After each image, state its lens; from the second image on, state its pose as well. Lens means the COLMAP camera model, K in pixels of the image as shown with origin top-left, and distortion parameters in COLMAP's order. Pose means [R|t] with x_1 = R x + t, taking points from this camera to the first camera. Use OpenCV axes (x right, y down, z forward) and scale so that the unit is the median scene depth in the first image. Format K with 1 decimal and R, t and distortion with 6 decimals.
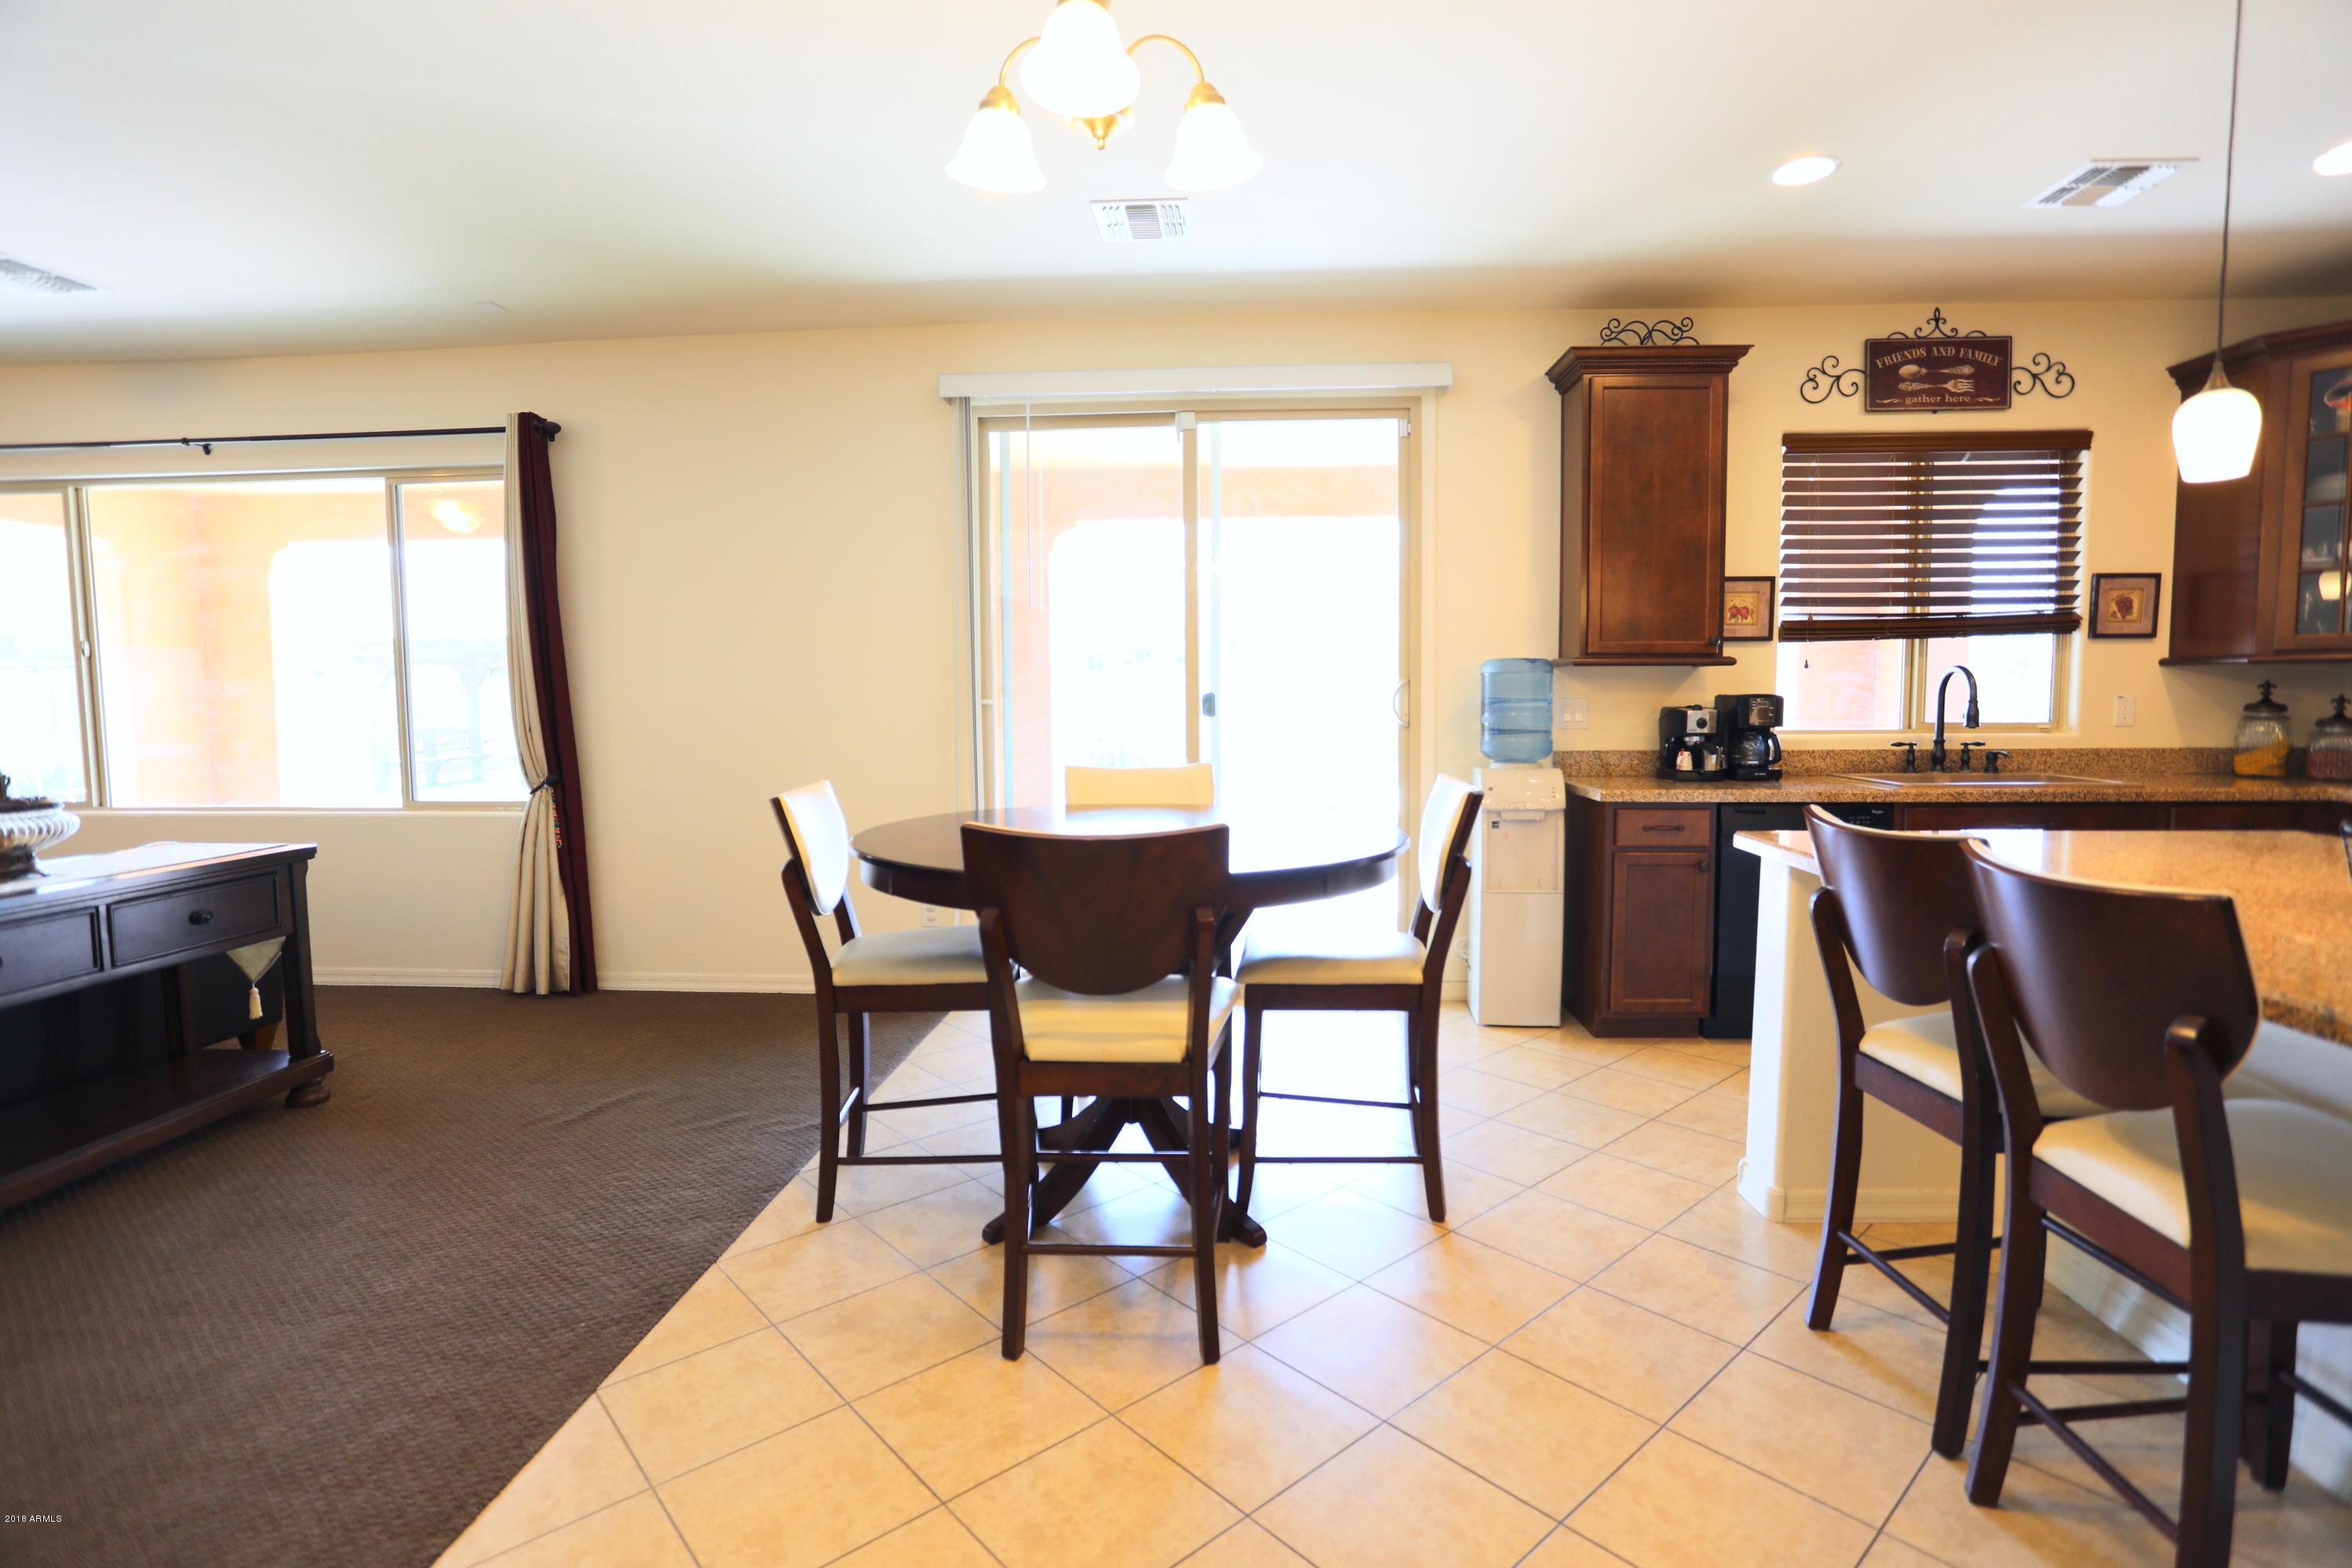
lens RADIAL K [[1149.3, 0, 1179.1], [0, 1149.3, 778.8], [0, 0, 1]] dist [-0.059384, 0.028916]
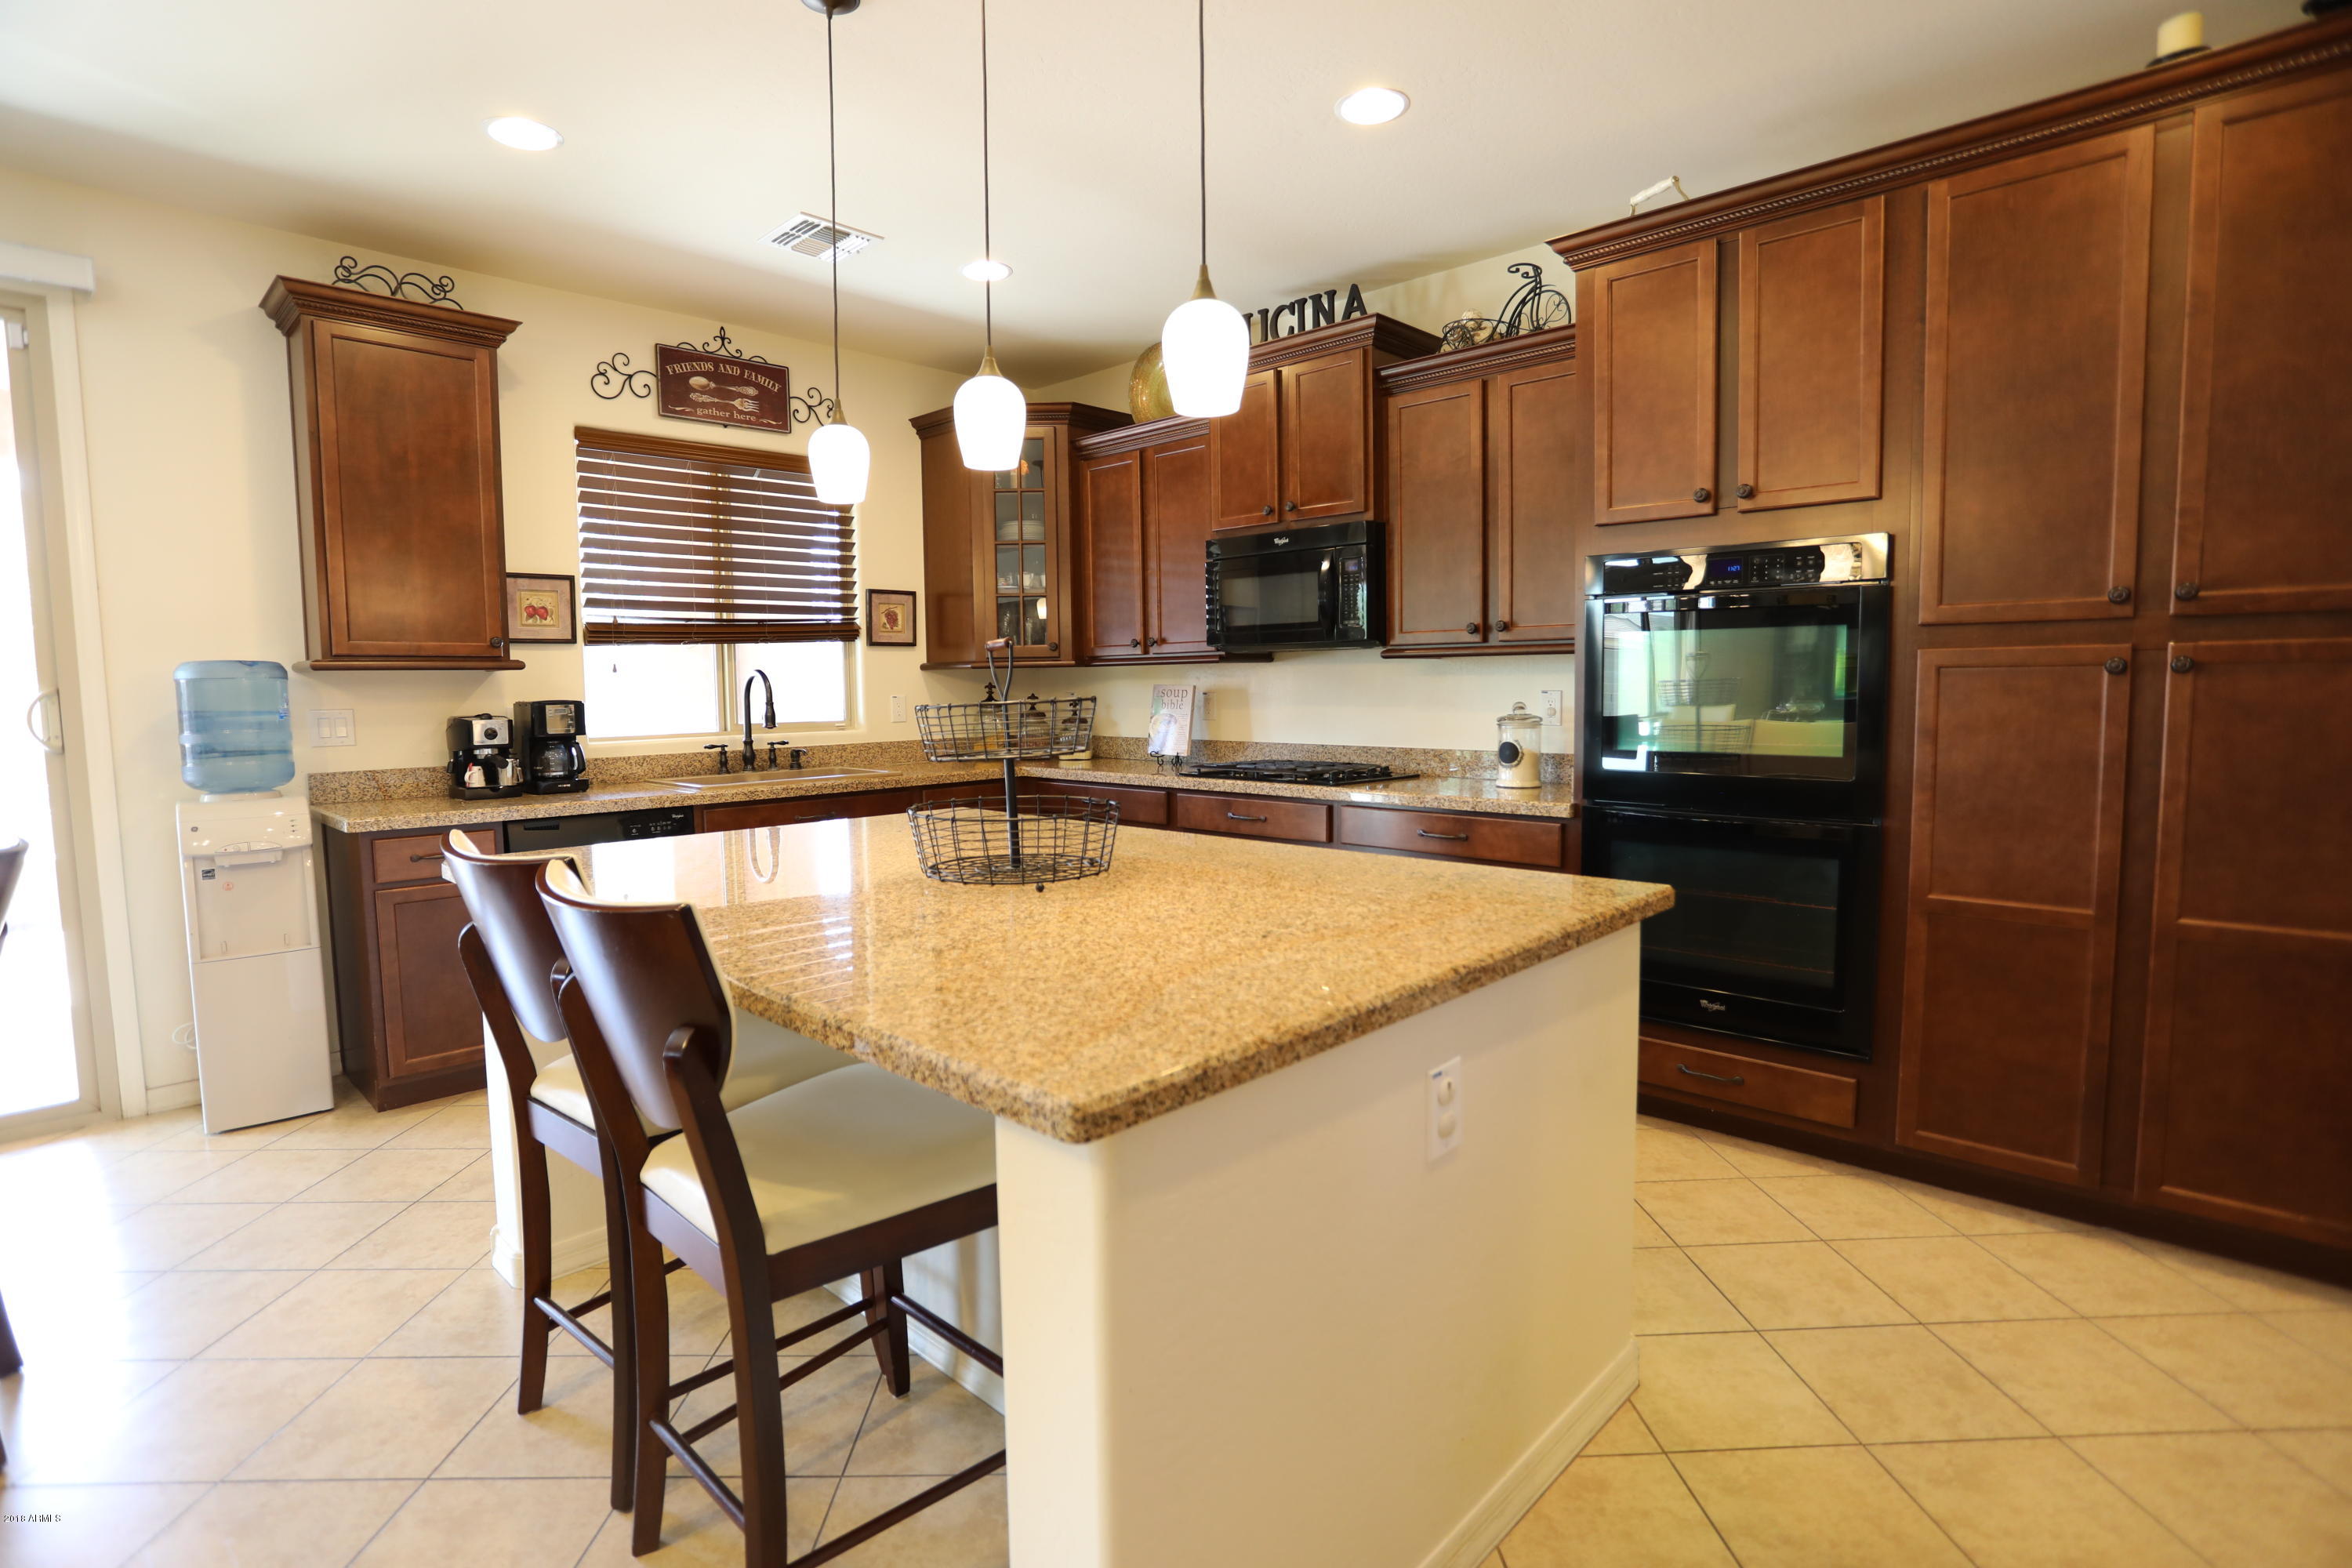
lens RADIAL K [[1149.3, 0, 1179.1], [0, 1149.3, 778.8], [0, 0, 1]] dist [-0.059384, 0.028916]
pose [[0.651186, -0.064070, 0.756209, 0.132528], [0.066625, 0.997409, 0.027133, -0.001184], [-0.755988, 0.032714, 0.653768, 0.003997]]
